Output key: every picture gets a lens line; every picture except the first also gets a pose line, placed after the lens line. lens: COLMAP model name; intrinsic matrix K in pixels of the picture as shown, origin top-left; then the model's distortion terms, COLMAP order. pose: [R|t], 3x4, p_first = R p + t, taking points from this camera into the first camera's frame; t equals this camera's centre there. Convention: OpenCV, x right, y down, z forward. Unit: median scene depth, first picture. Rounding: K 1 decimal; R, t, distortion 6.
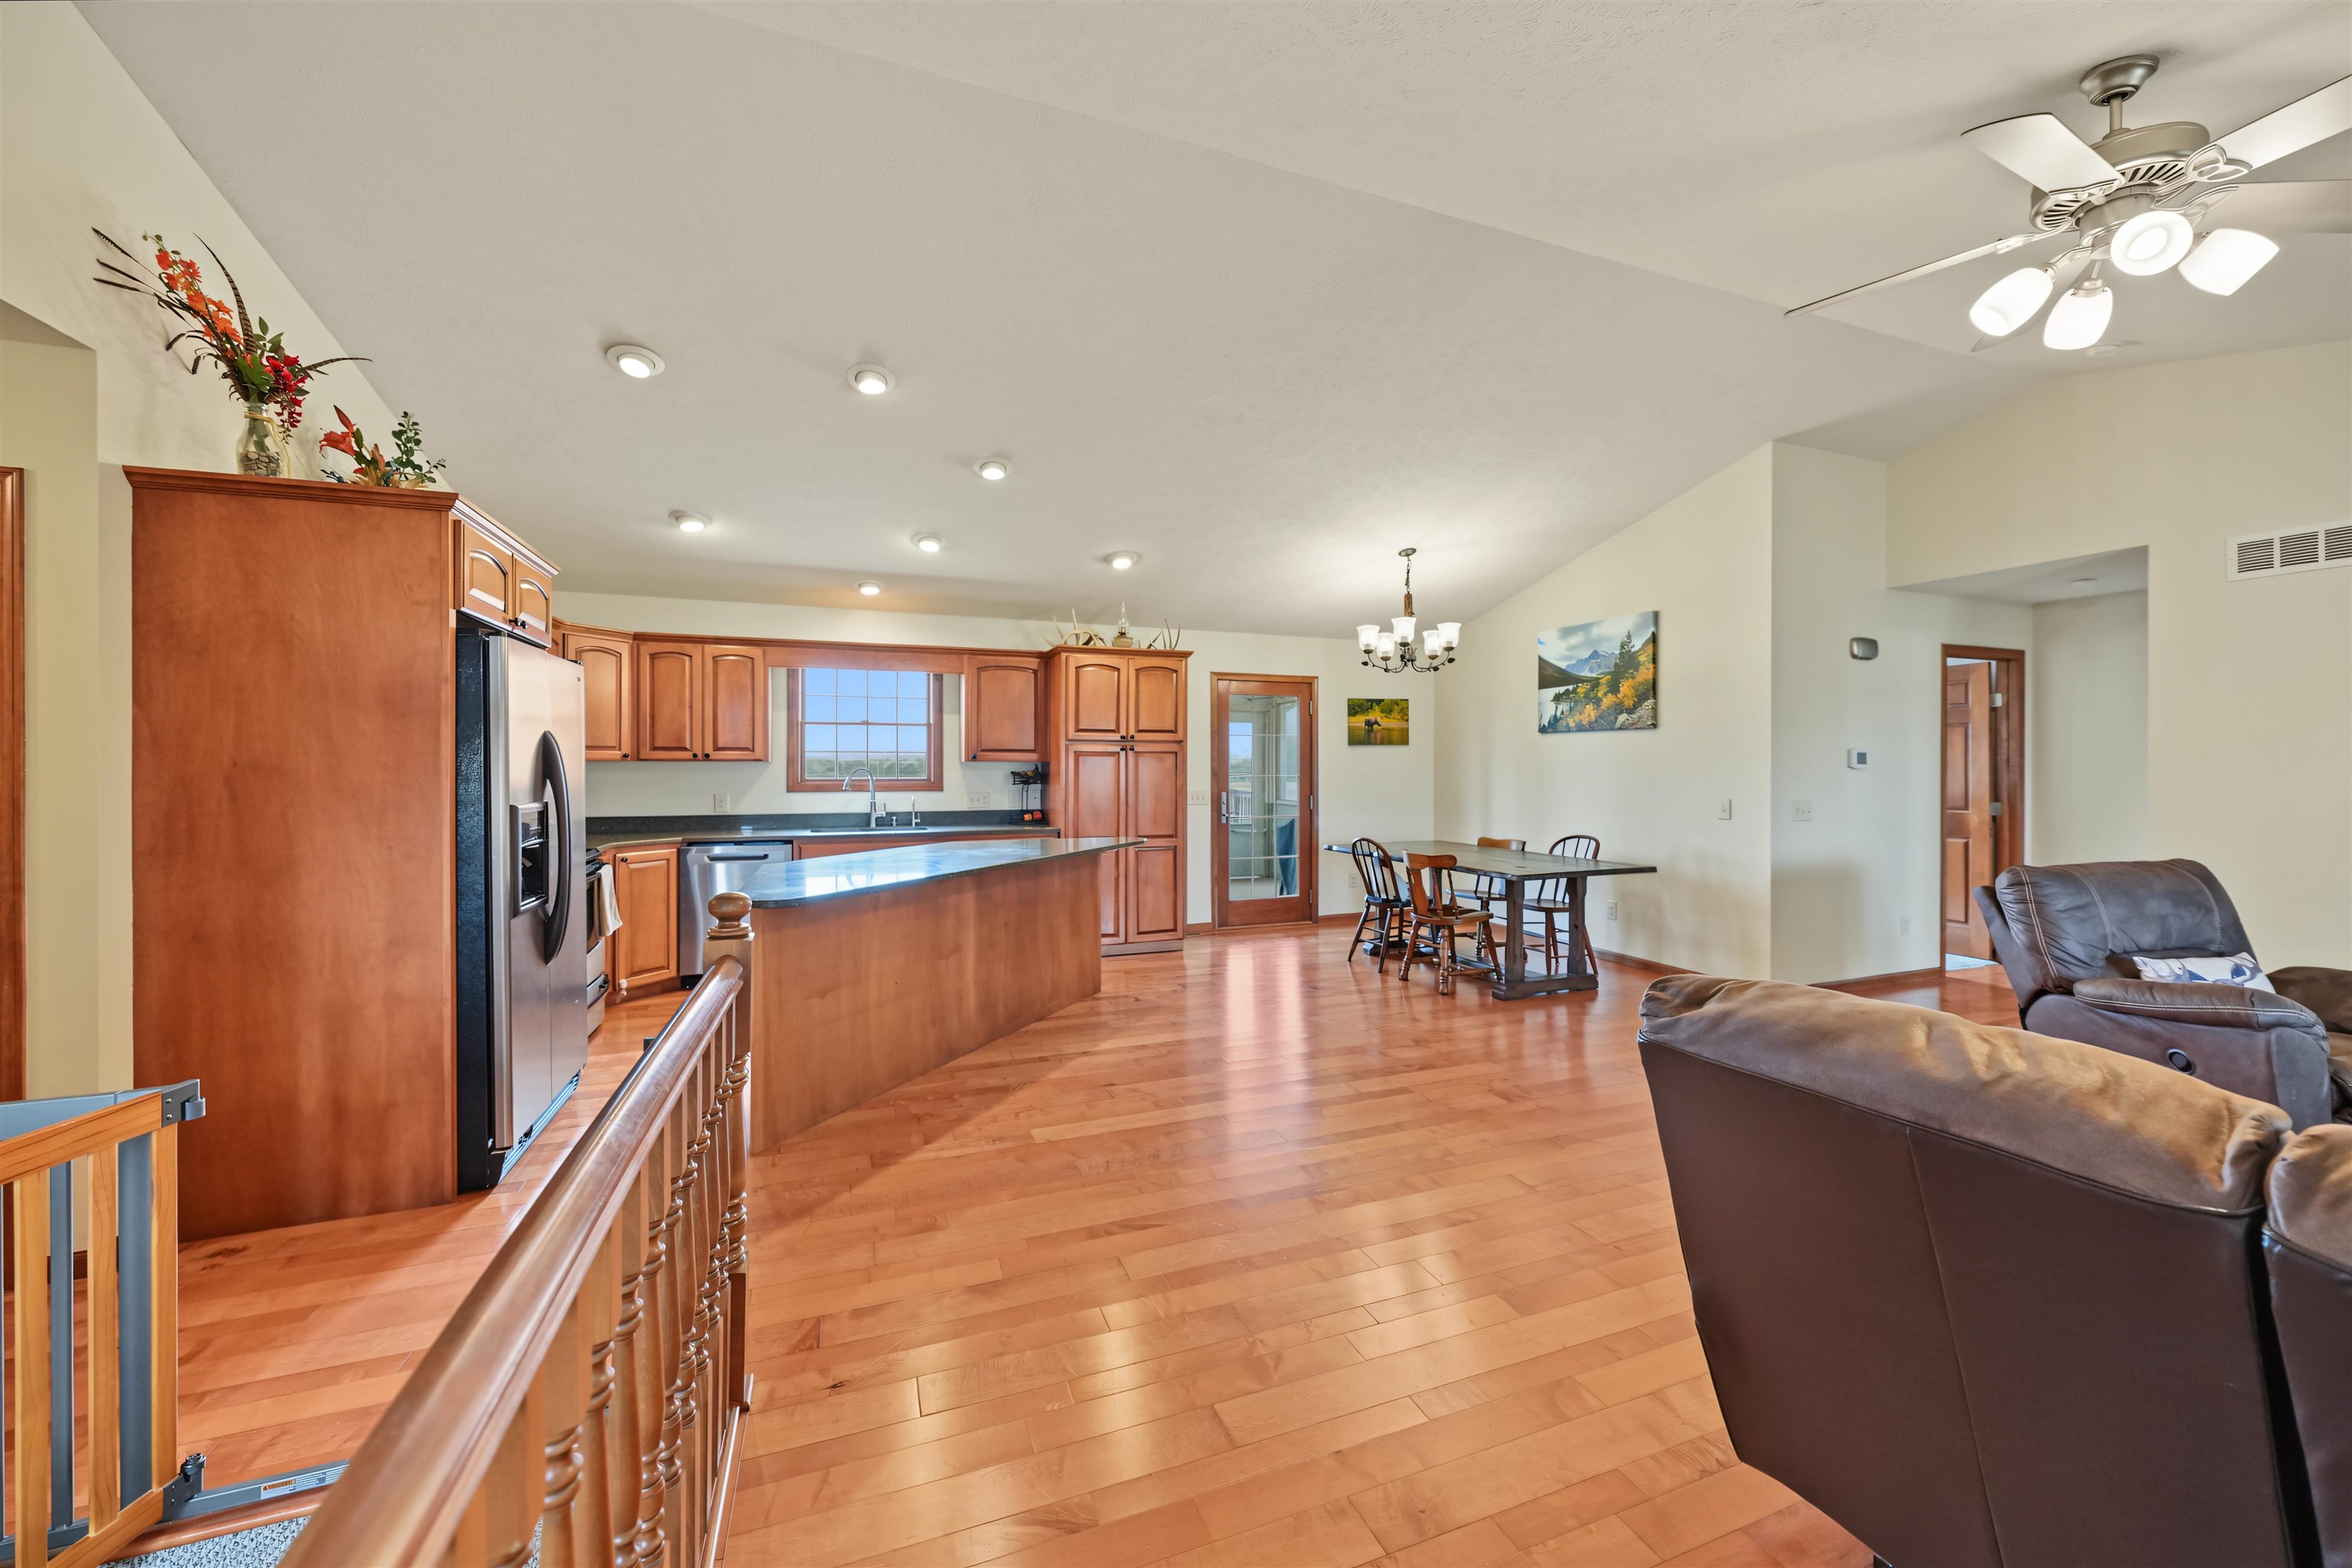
lens RADIAL K [[916.5, 0, 1239.4], [0, 916.5, 770.7], [0, 0, 1]] dist [-0.003521, -0.000206]
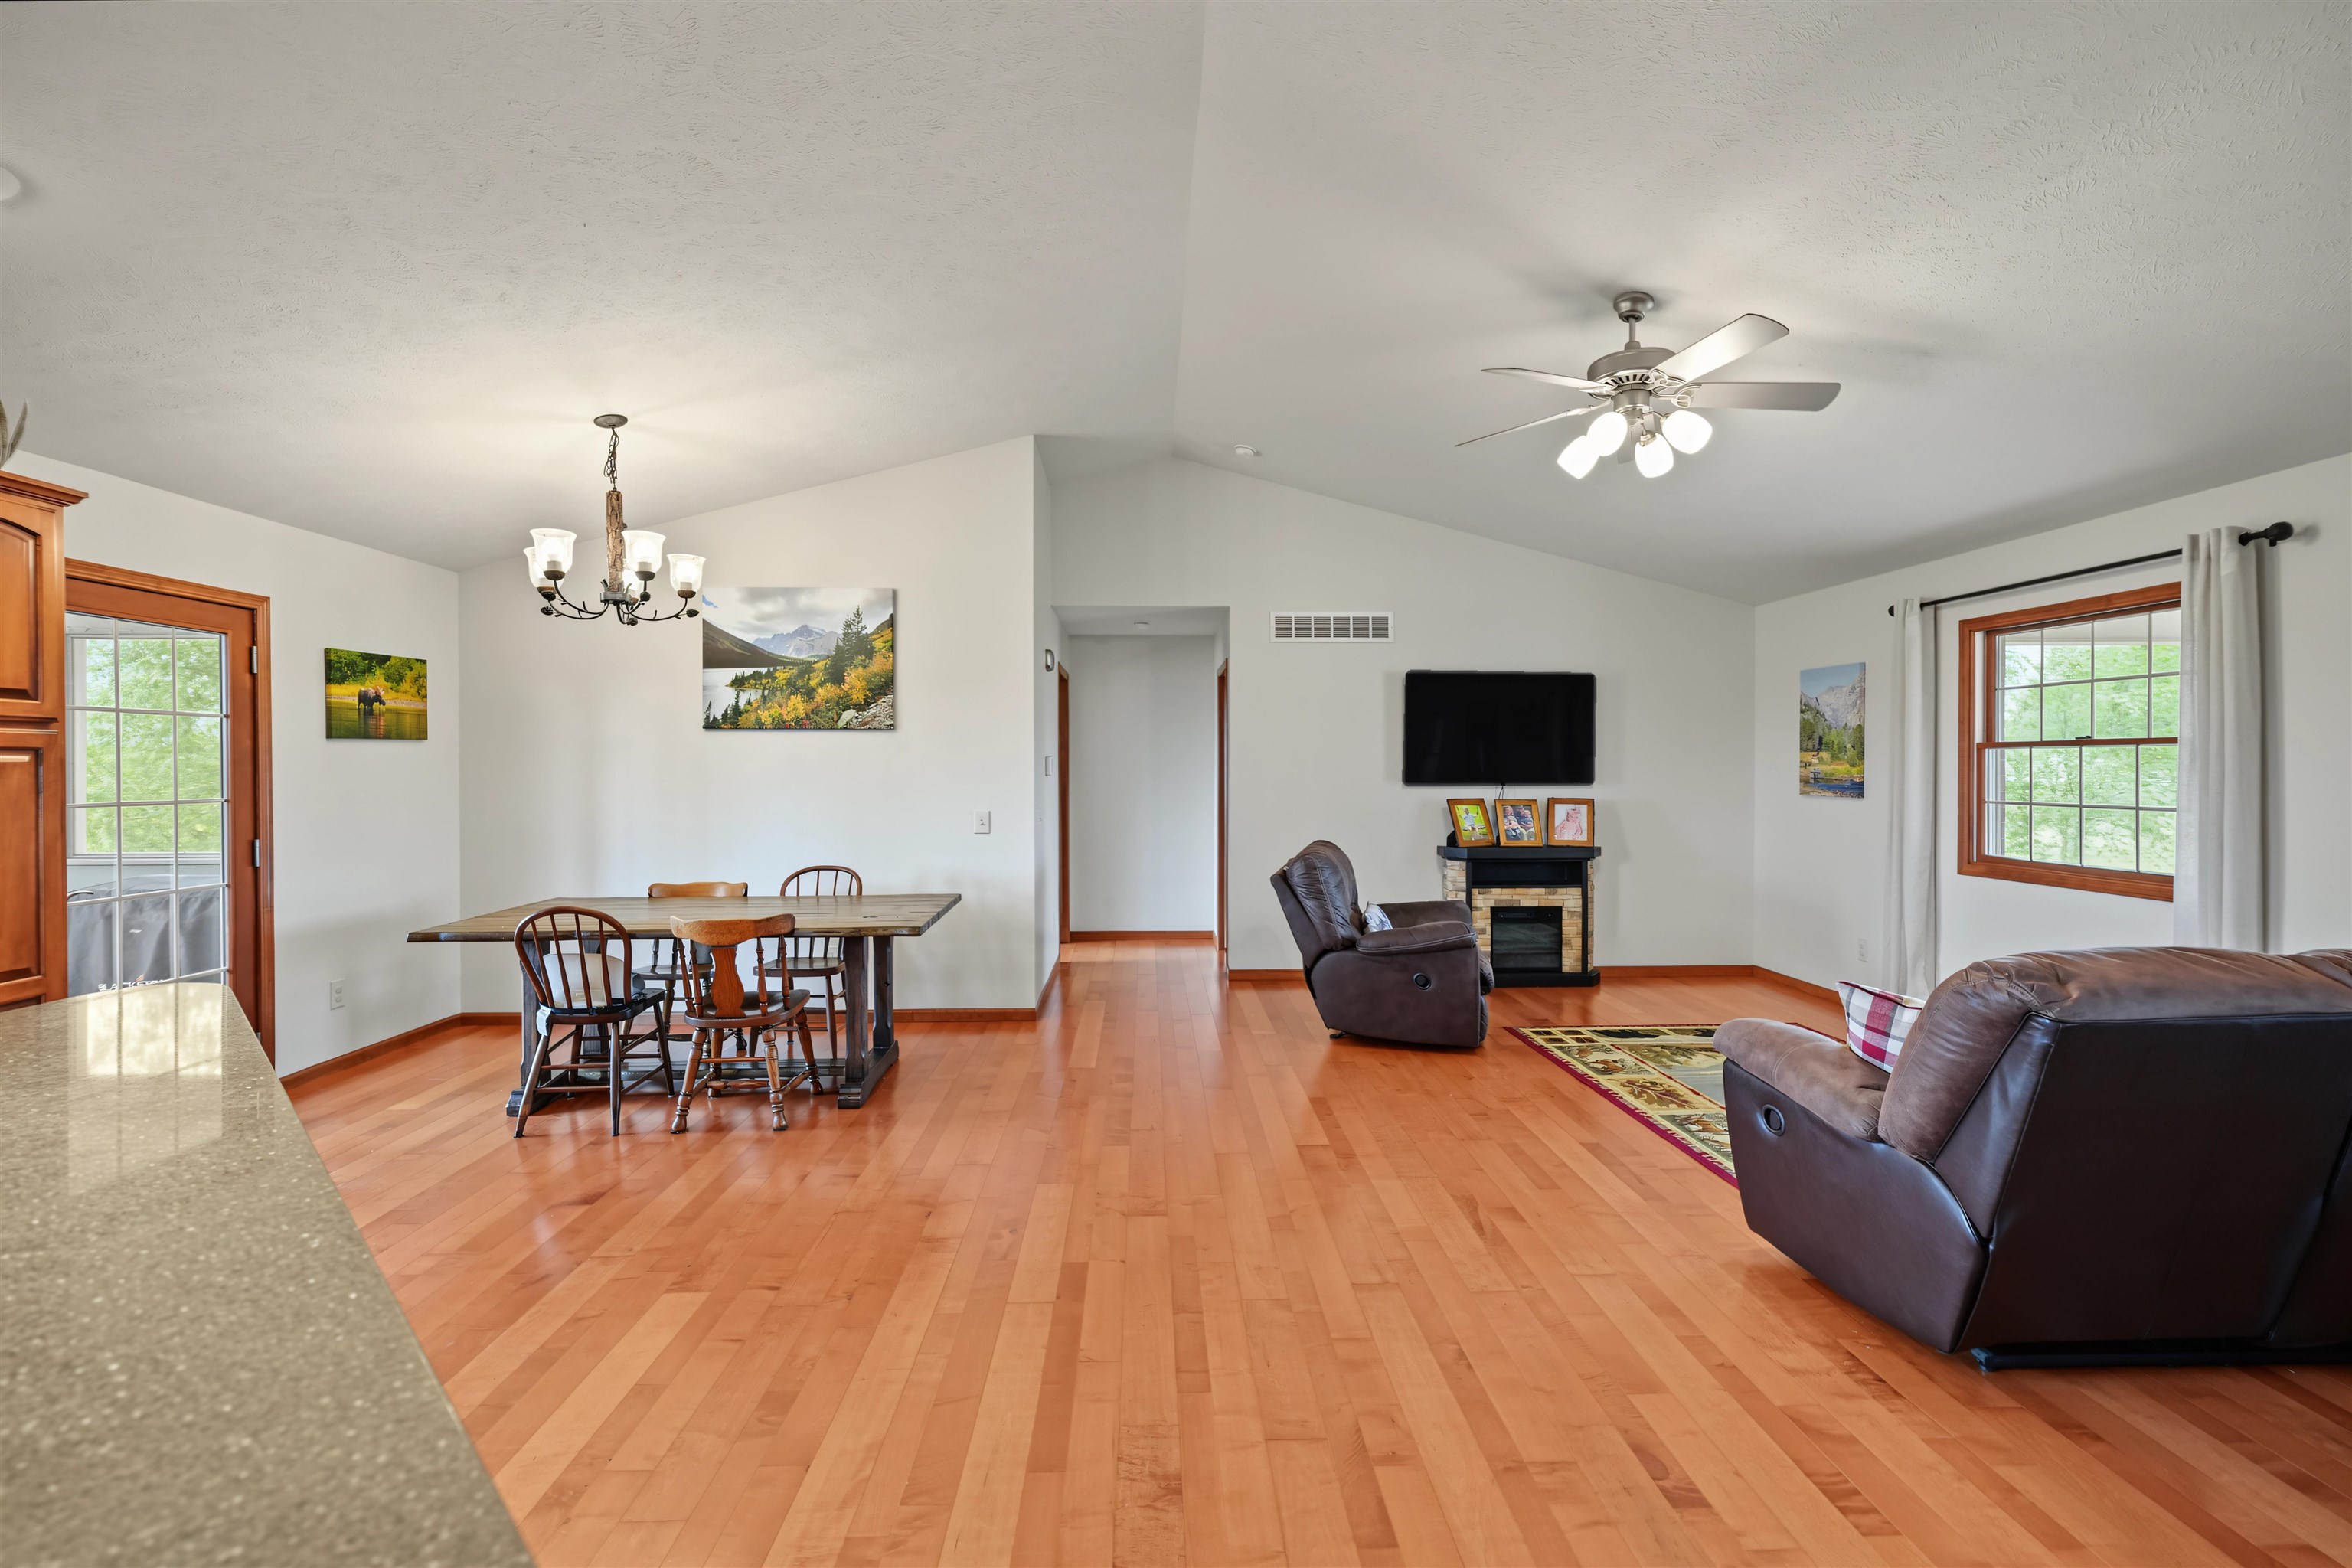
lens RADIAL K [[986.4, 0, 1218.1], [0, 986.4, 770.7], [0, 0, 1]] dist [-0.002114, -0.000051]
pose [[0.348155, -0.004196, 0.937428, -0.287998], [0.007330, 0.999972, 0.001754, -0.008388], [-0.937408, 0.006261, 0.348176, 0.412743]]
